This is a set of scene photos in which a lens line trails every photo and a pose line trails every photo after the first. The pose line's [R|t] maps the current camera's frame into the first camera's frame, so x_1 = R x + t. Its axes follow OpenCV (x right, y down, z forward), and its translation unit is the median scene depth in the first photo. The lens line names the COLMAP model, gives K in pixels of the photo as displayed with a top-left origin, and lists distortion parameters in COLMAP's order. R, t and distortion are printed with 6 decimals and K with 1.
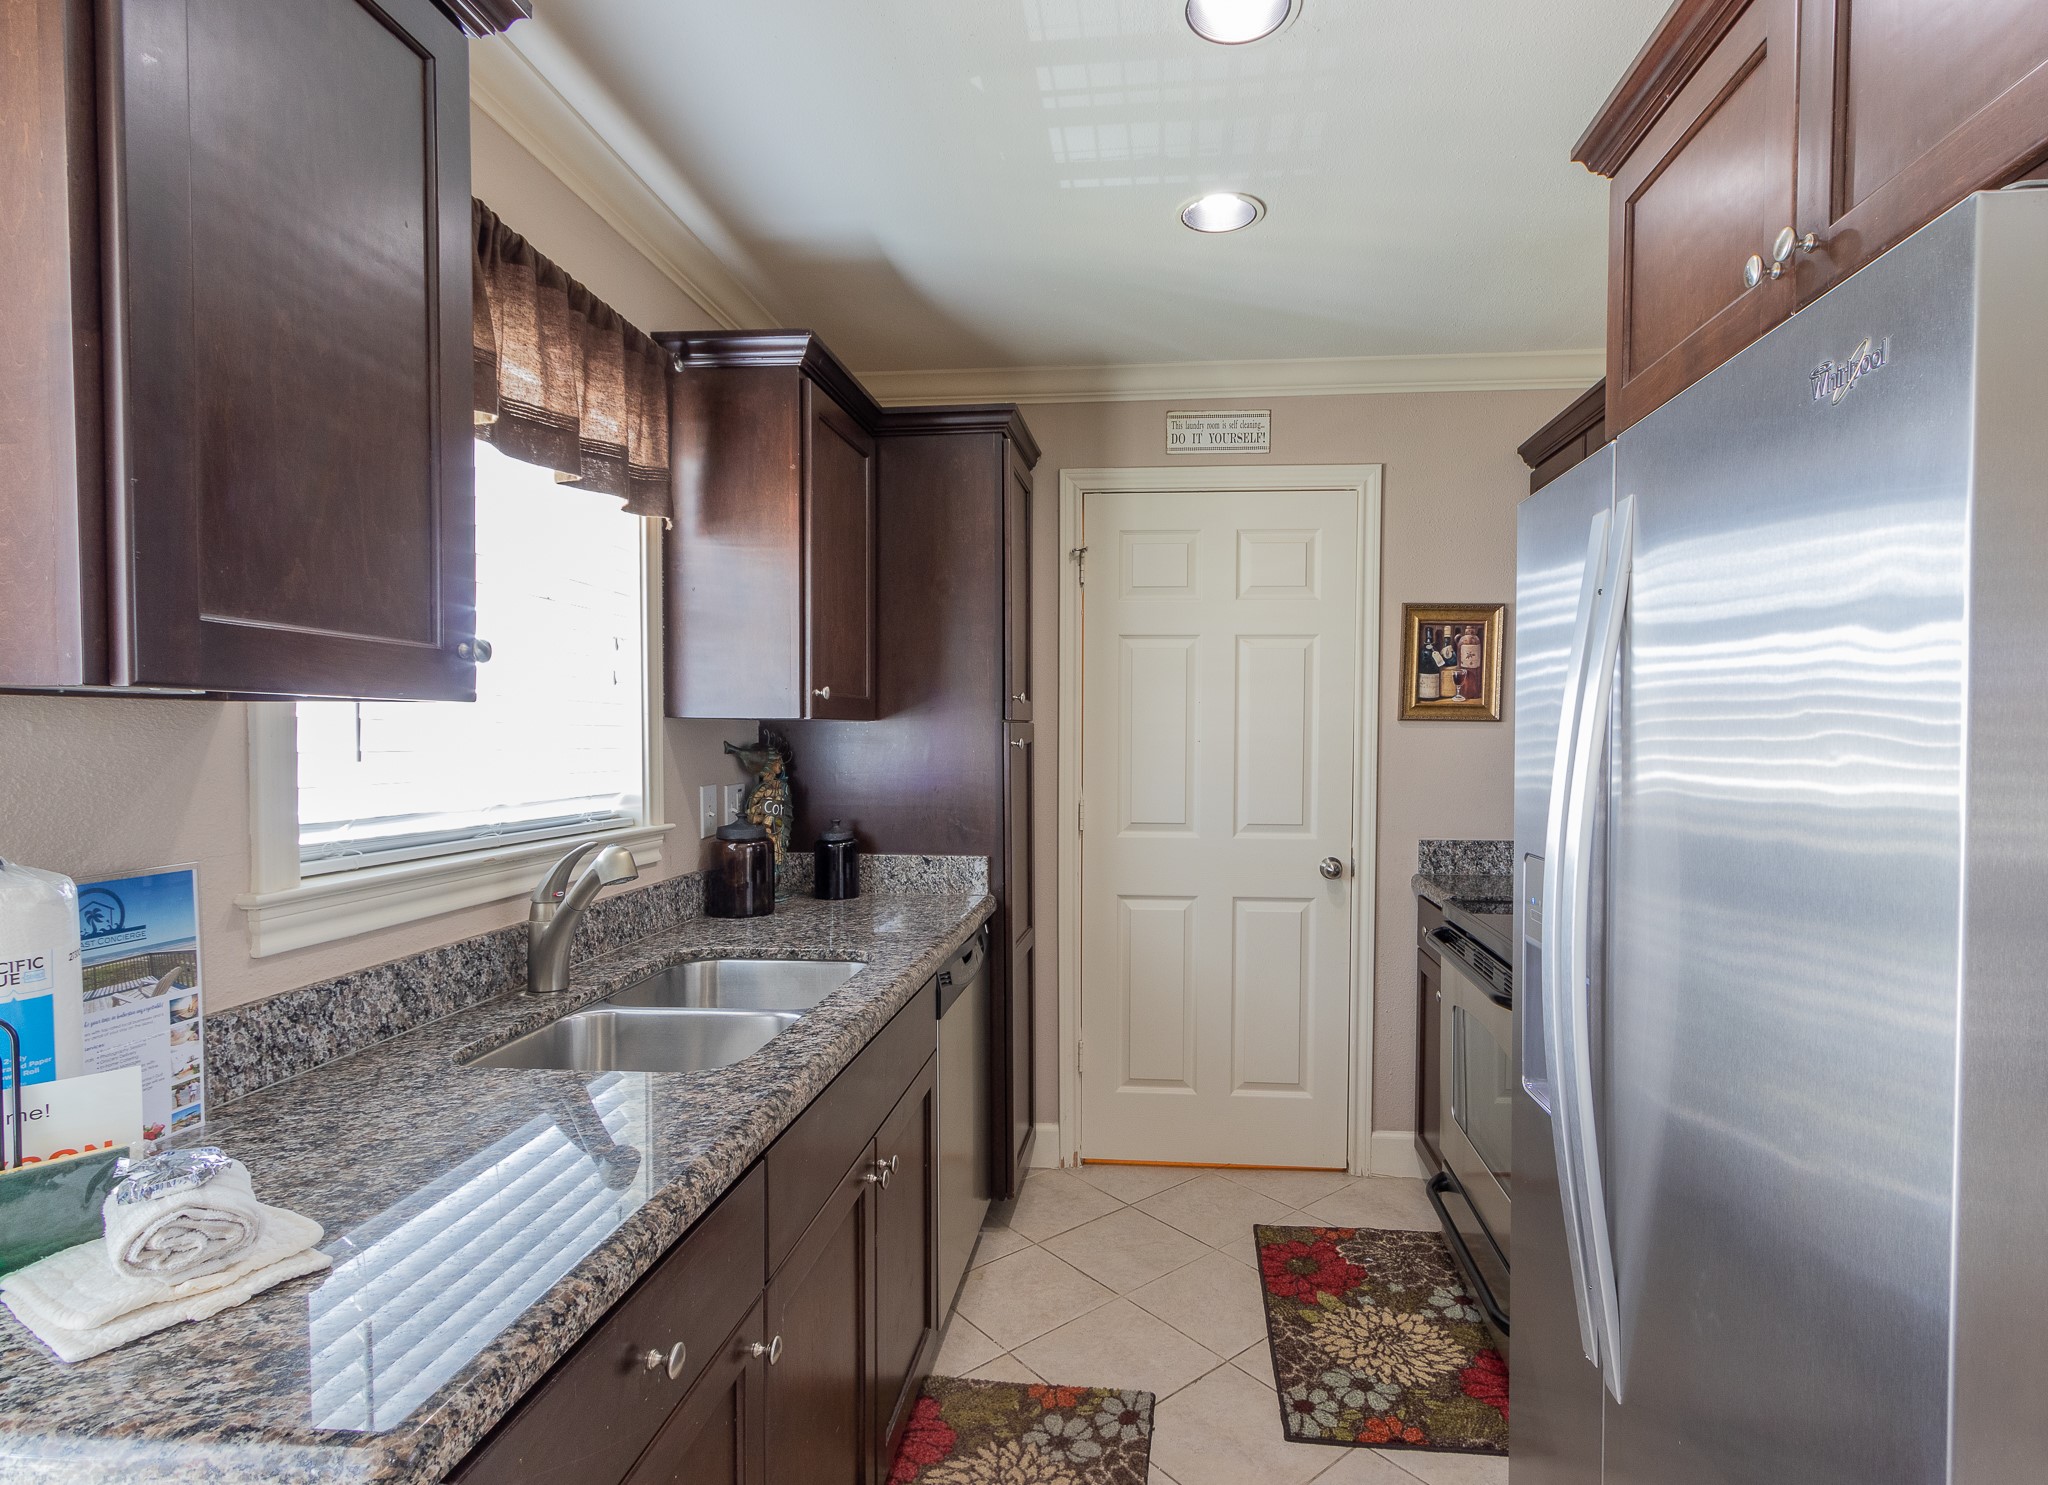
lens RADIAL K [[1088.6, 0, 1029.5], [0, 1088.6, 755.8], [0, 0, 1]] dist [0.004928, -0.000850]
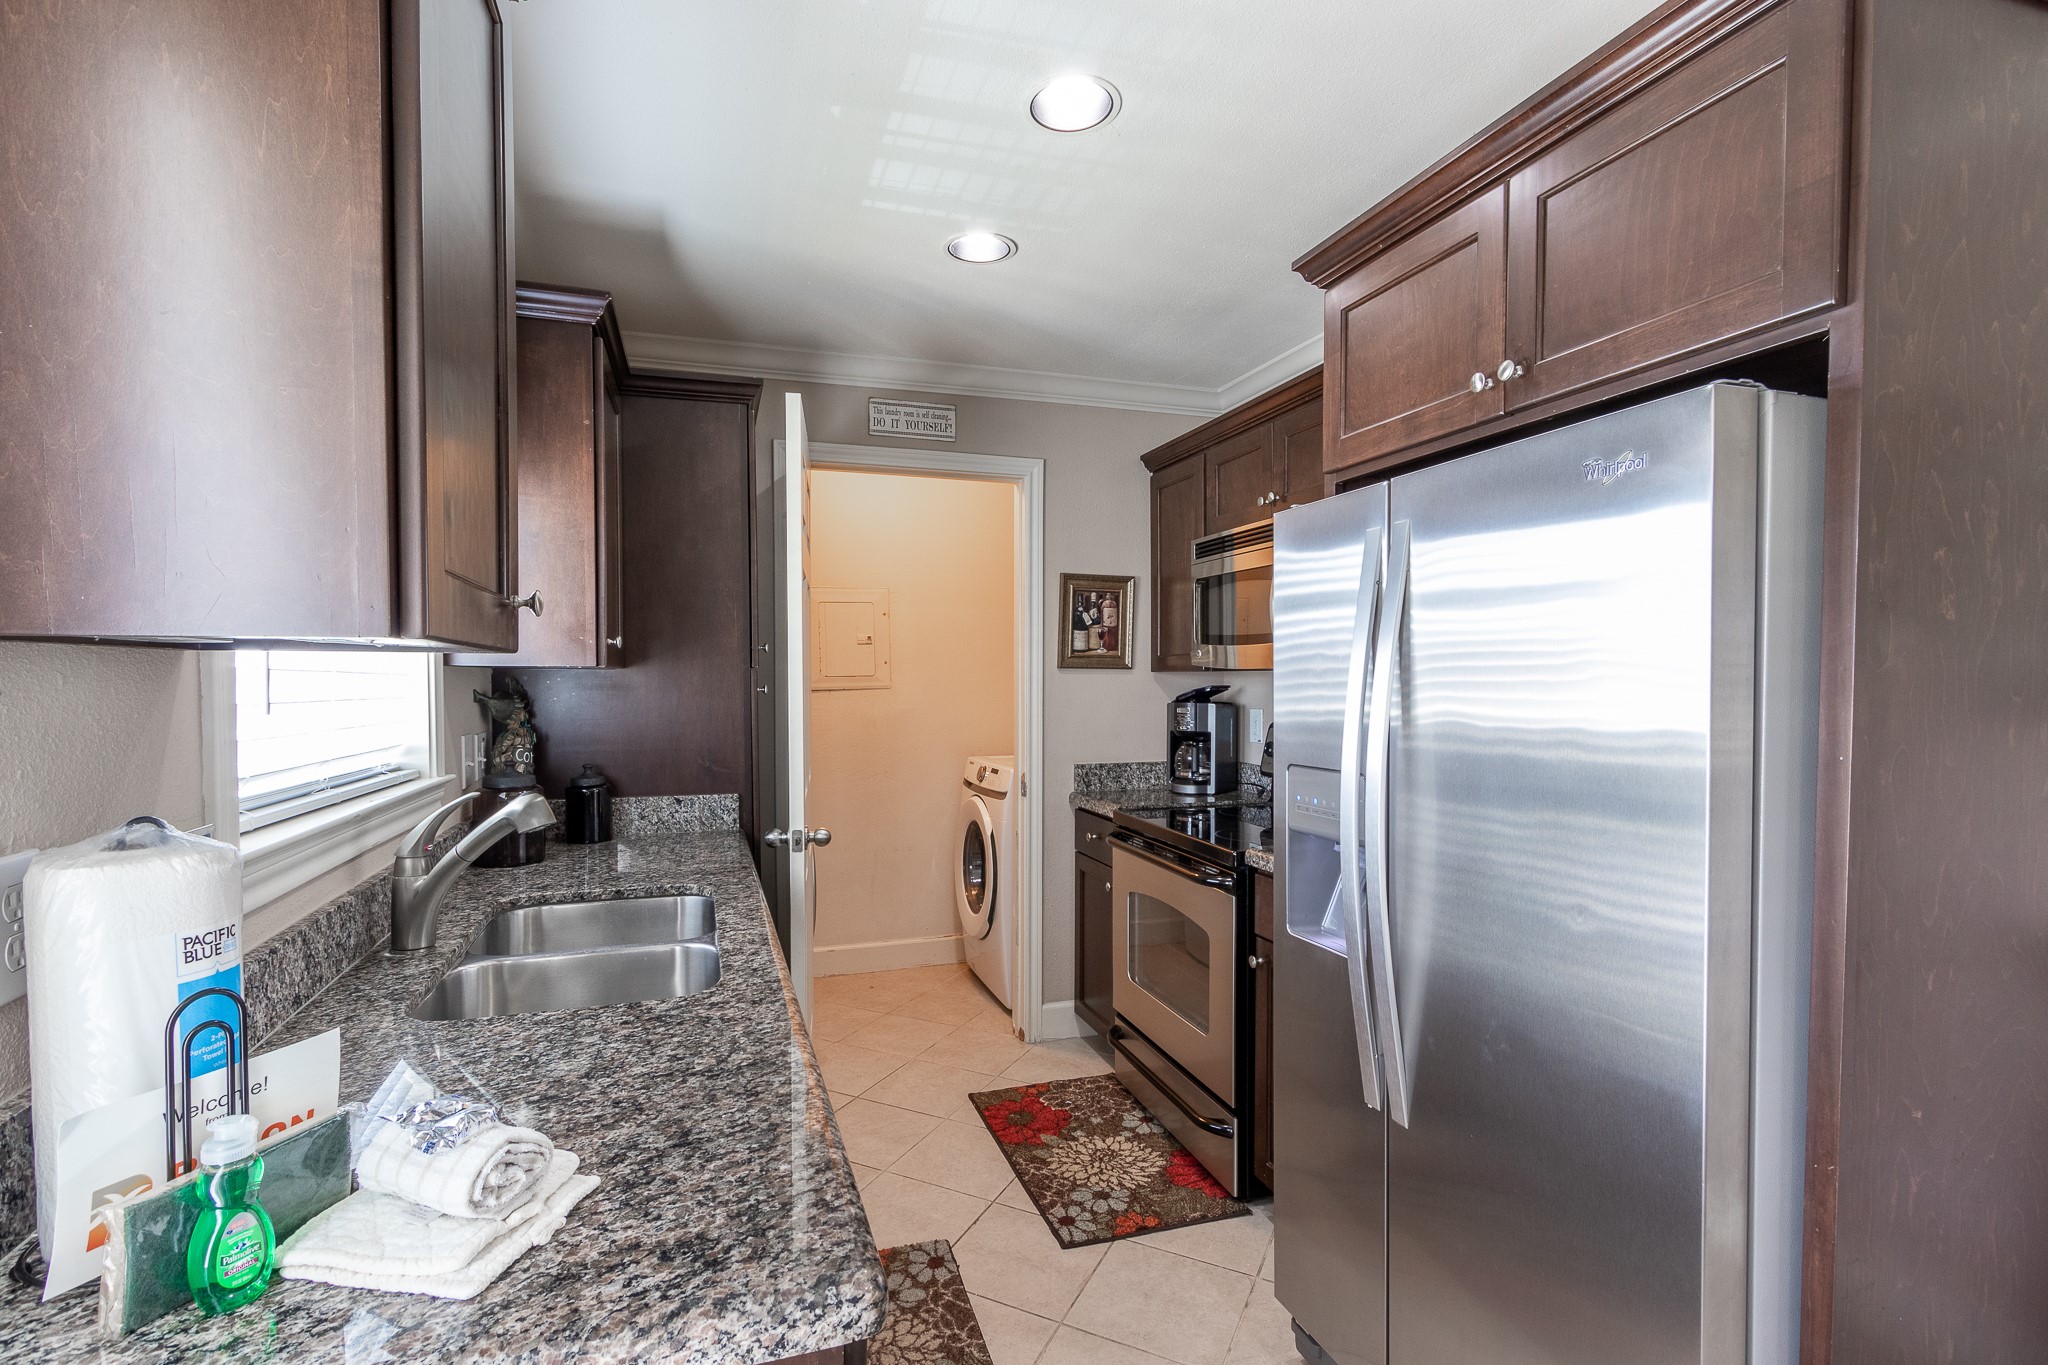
lens RADIAL K [[1004.0, 0, 992.5], [0, 1004.0, 692.7], [0, 0, 1]] dist [0.004834, -0.002247]
pose [[0.918267, -0.010112, 0.395833, -0.245686], [0.012734, 0.999911, -0.003996, -0.001195], [-0.395757, 0.008710, 0.918314, -0.020654]]
